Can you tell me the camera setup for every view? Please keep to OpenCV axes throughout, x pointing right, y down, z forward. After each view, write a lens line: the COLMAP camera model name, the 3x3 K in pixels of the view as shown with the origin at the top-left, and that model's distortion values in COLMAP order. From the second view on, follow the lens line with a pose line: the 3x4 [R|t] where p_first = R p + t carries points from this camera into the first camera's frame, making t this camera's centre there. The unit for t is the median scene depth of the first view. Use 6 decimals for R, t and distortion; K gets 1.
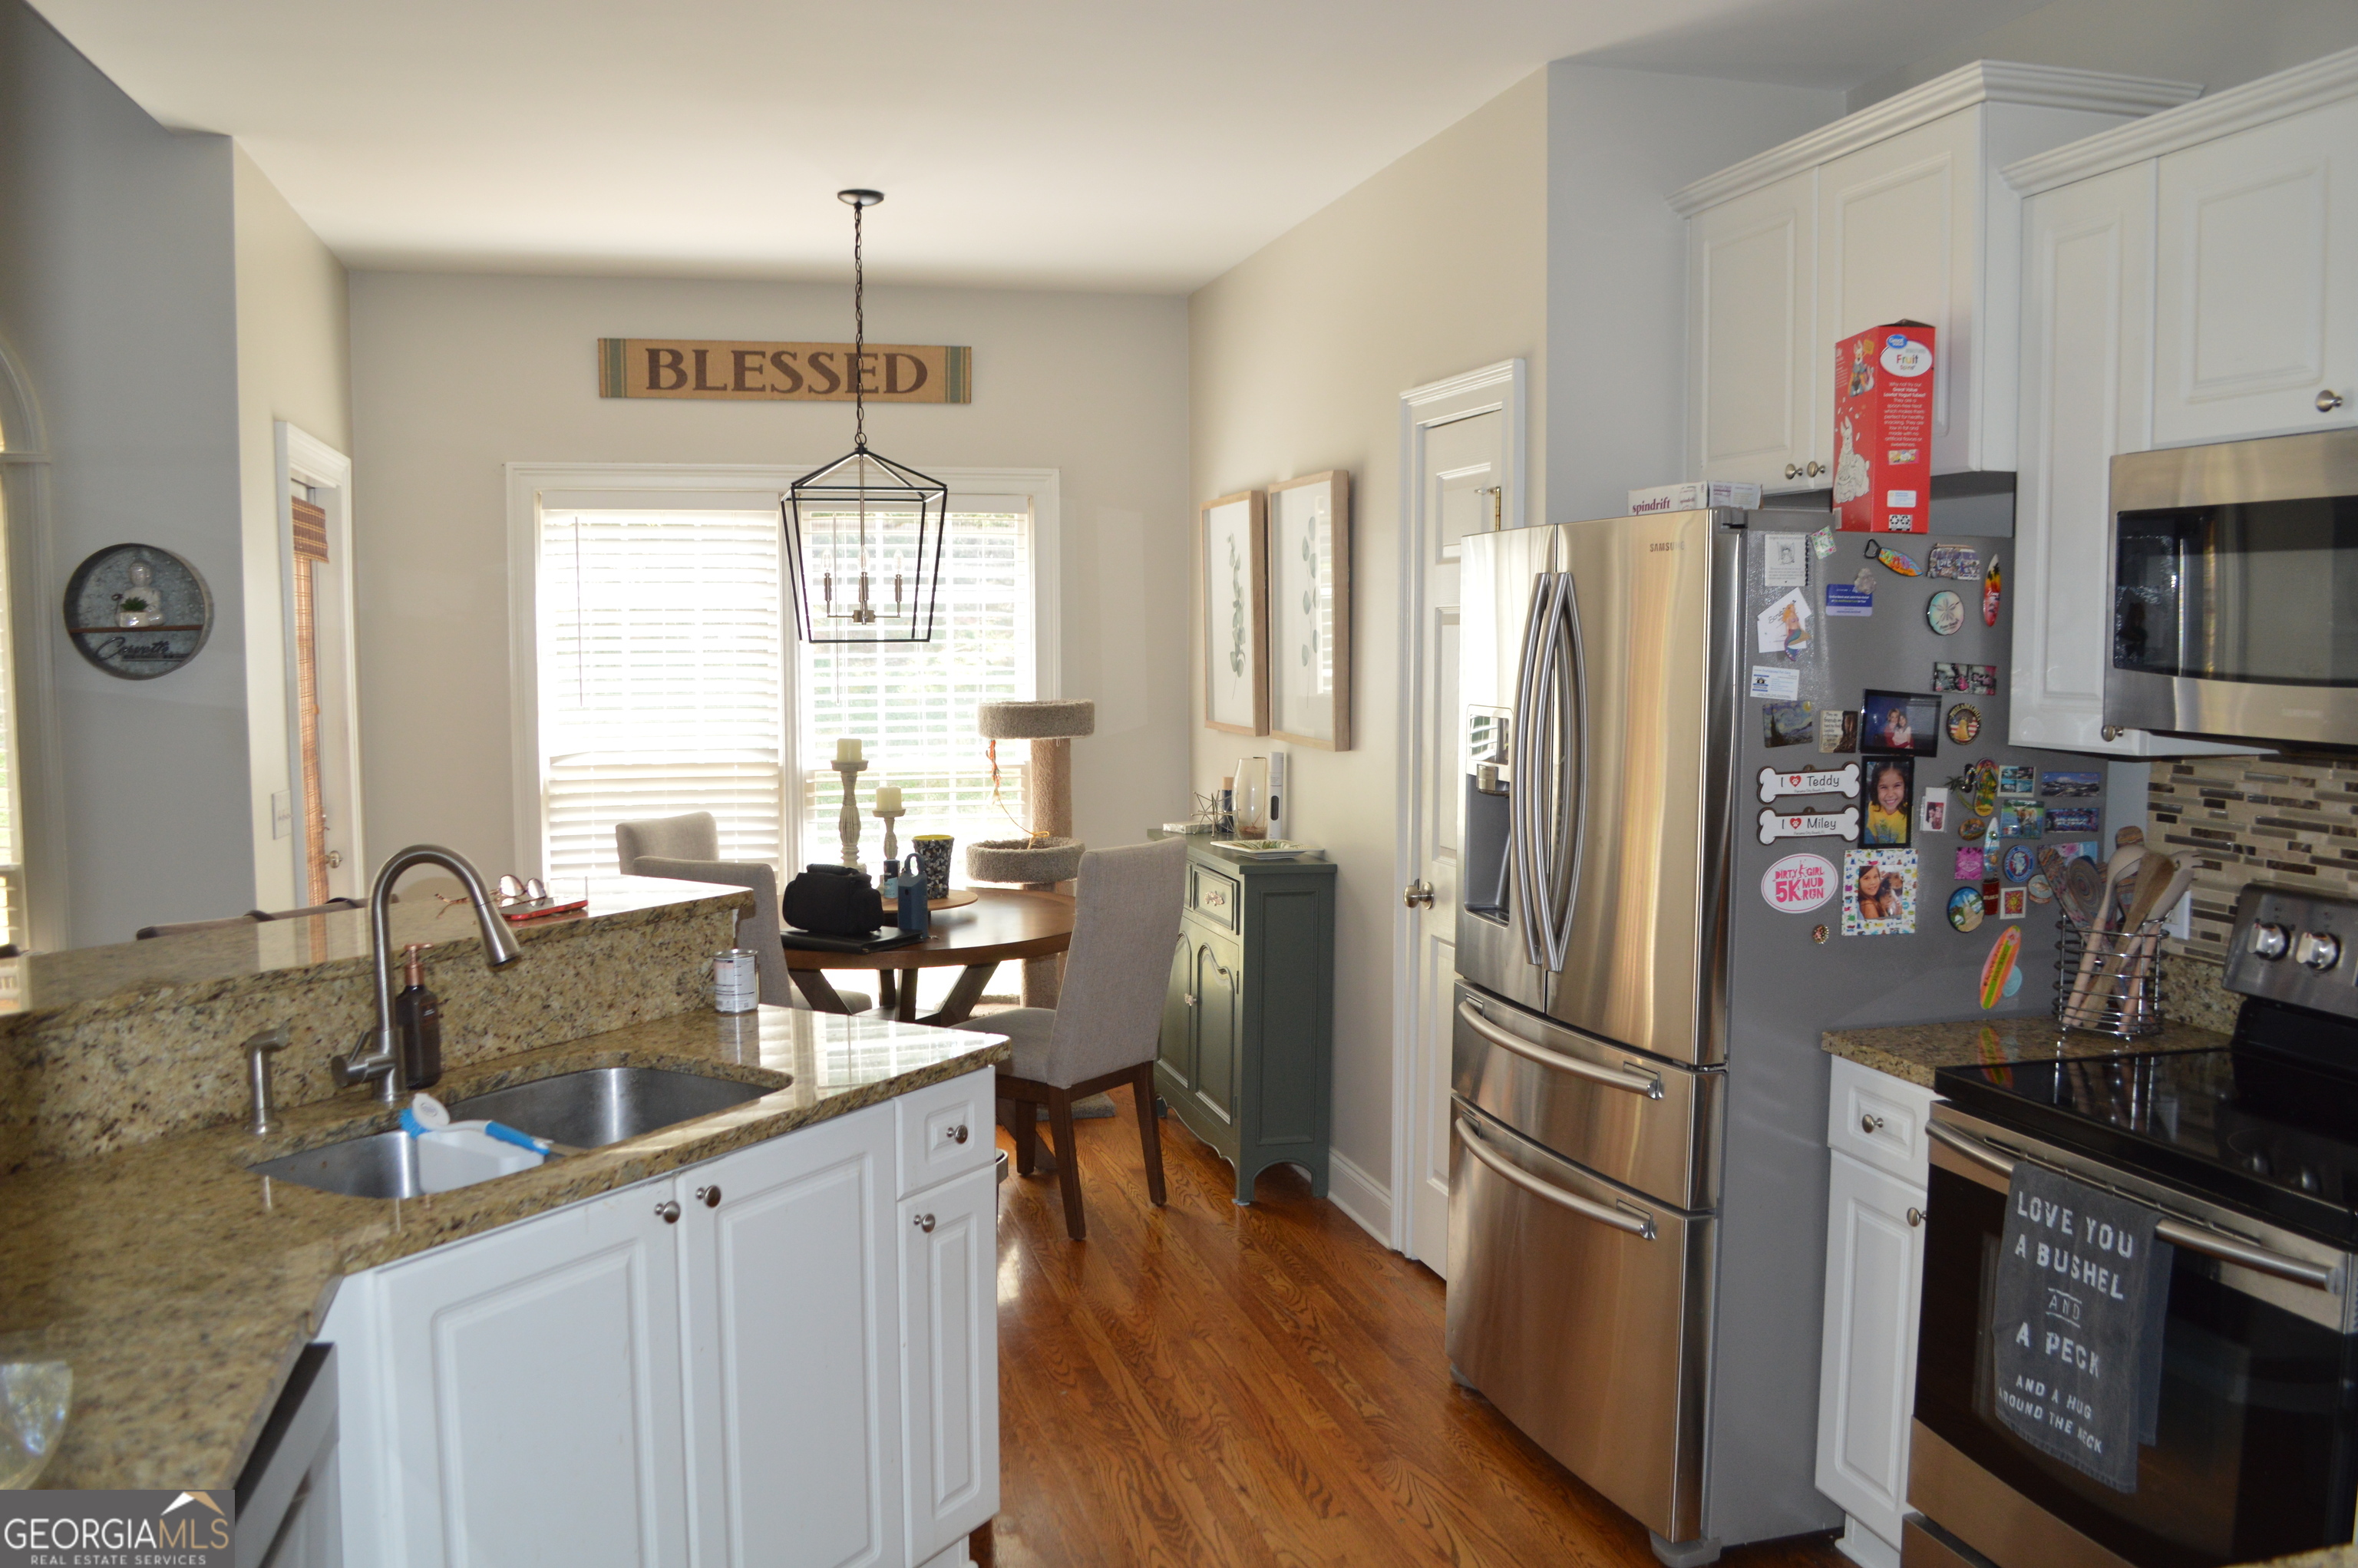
lens RADIAL K [[1880.9, 0, 1160.9], [0, 1880.9, 799.8], [0, 0, 1]] dist [-0.086667, 0.012162]
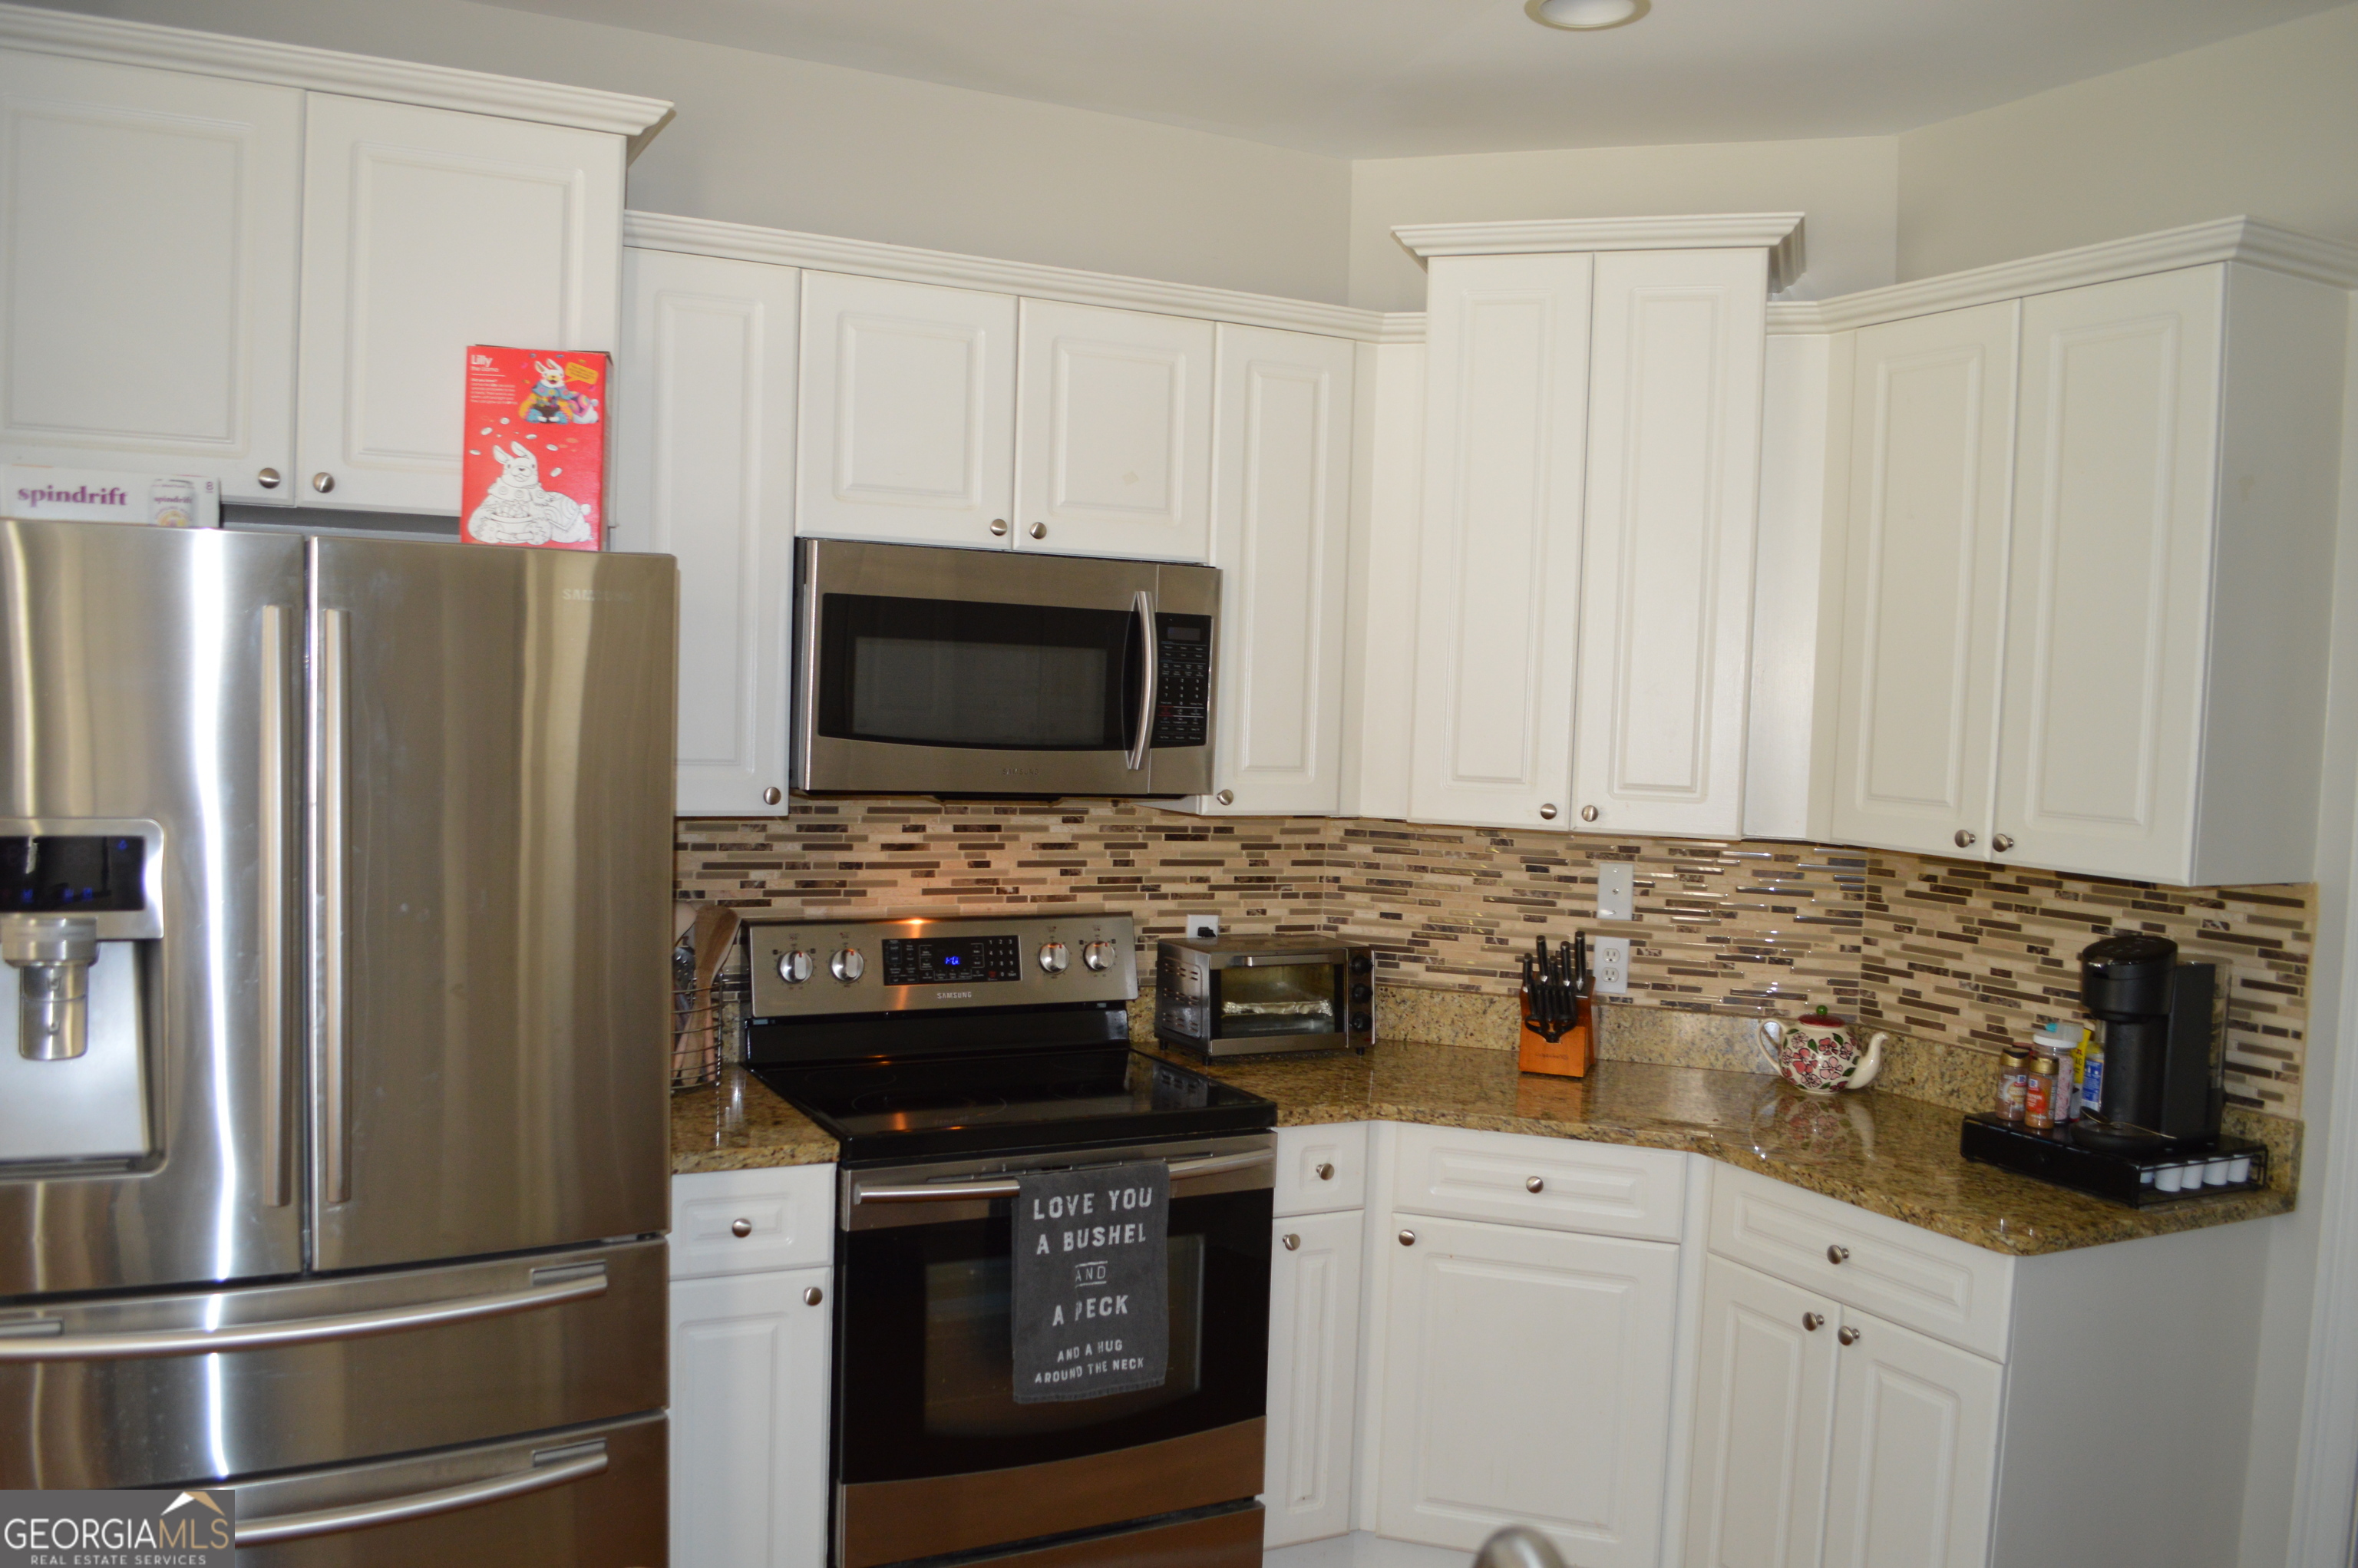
lens RADIAL K [[1880.9, 0, 1172.5], [0, 1880.9, 792.7], [0, 0, 1]] dist [-0.086667, 0.012162]
pose [[-0.217317, -0.058783, 0.974330, -0.558006], [0.052110, 0.996063, 0.071717, -0.098590], [-0.974709, 0.066358, -0.213398, 0.952420]]
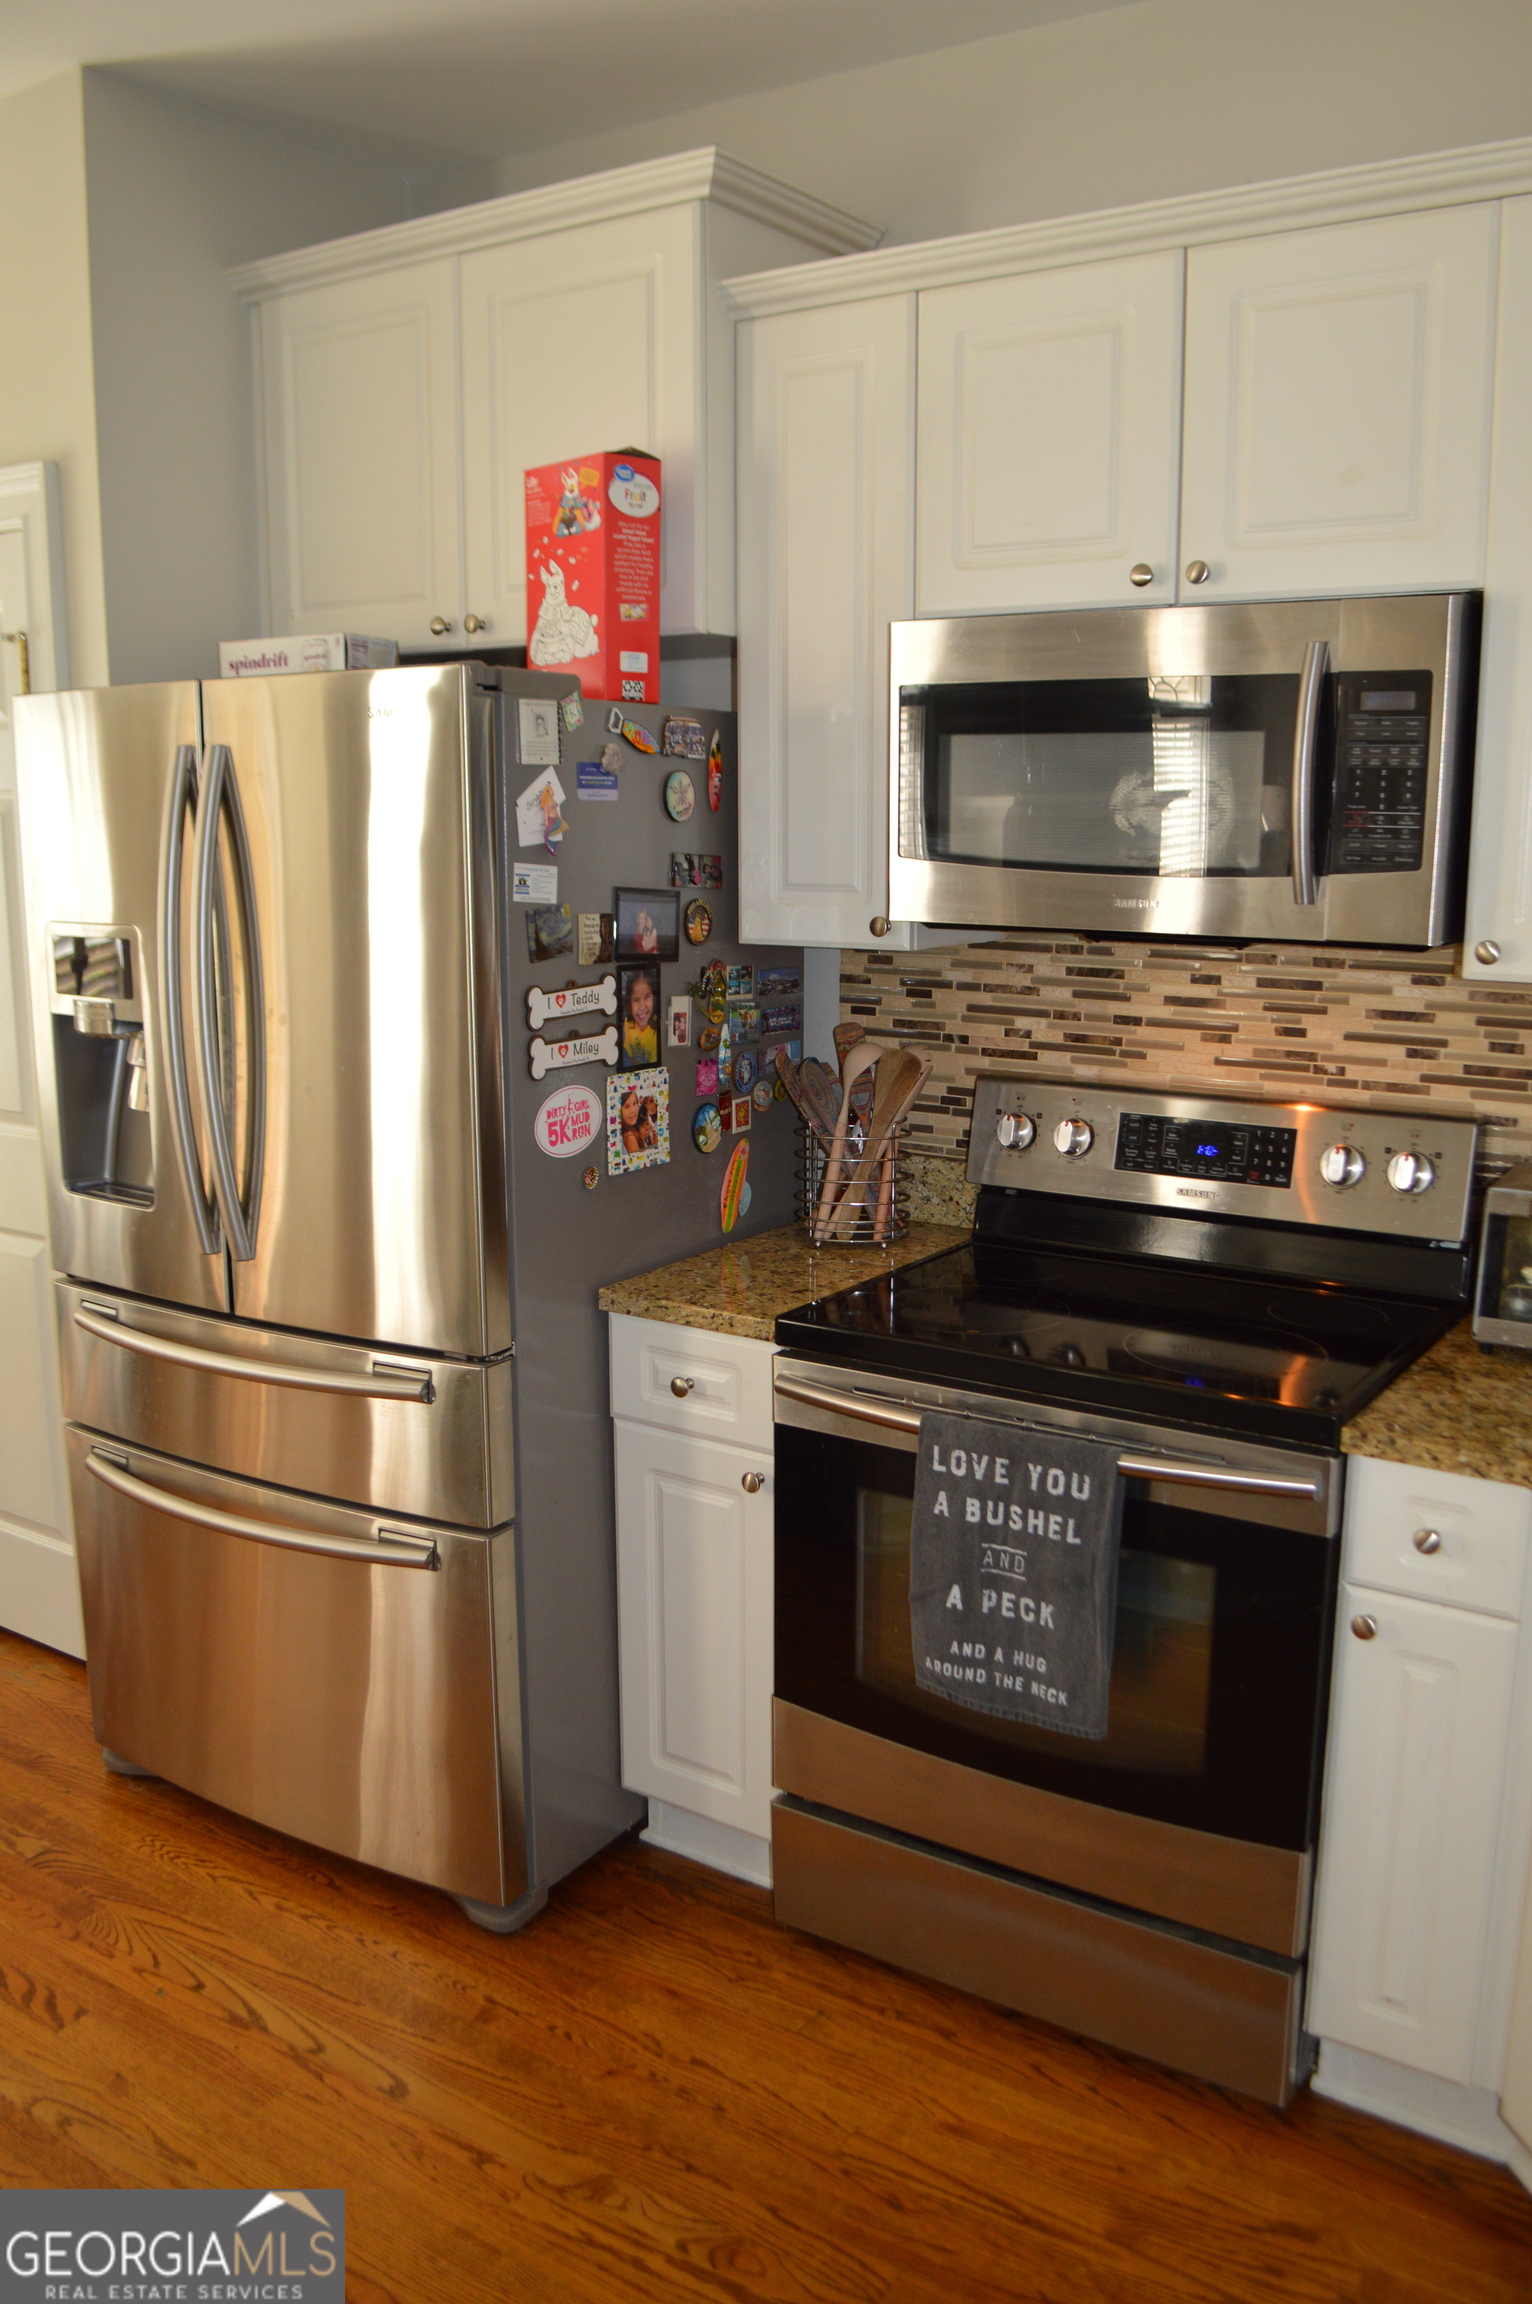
lens RADIAL K [[1837.9, 0, 790.6], [0, 1837.9, 1169.7], [0, 0, 1]] dist [-0.086667, 0.012162]
pose [[0.741003, -0.128486, 0.659095, -0.135610], [0.058662, 0.990157, 0.127072, -0.033800], [-0.668935, -0.055496, 0.741247, 0.319544]]
